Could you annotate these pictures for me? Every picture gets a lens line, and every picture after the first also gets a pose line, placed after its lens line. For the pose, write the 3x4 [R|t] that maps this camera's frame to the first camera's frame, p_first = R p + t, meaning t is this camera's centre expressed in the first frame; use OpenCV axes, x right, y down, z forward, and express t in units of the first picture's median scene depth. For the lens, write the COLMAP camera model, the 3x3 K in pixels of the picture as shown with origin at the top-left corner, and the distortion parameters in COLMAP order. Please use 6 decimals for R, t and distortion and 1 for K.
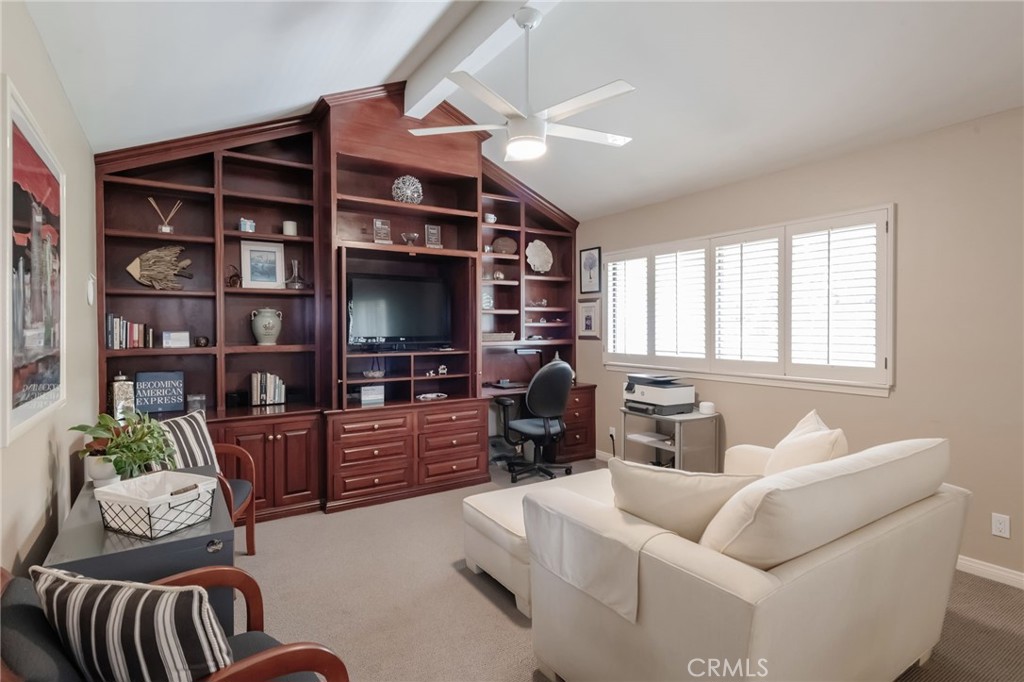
lens RADIAL K [[520.7, 0, 513.6], [0, 520.7, 337.6], [0, 0, 1]] dist [-0.006070, -0.001336]
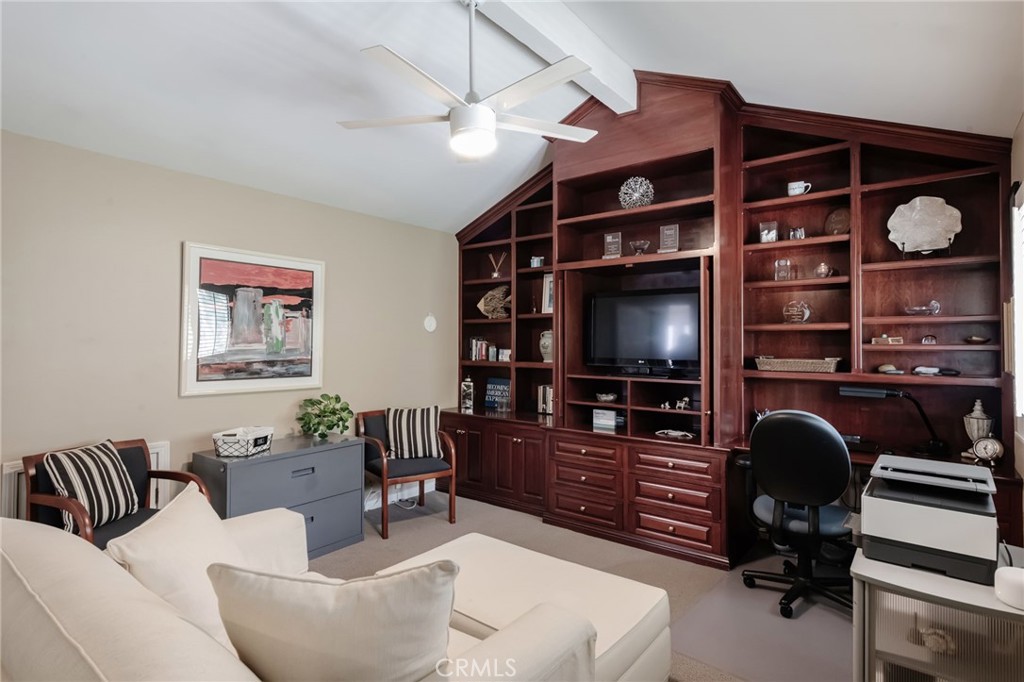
lens RADIAL K [[520.7, 0, 509.0], [0, 520.7, 338.5], [0, 0, 1]] dist [-0.006070, -0.001336]
pose [[0.309344, -0.003410, -0.950944, 0.583706], [-0.026264, 0.999581, -0.012128, -0.021285], [0.950587, 0.028727, 0.309125, 0.544027]]
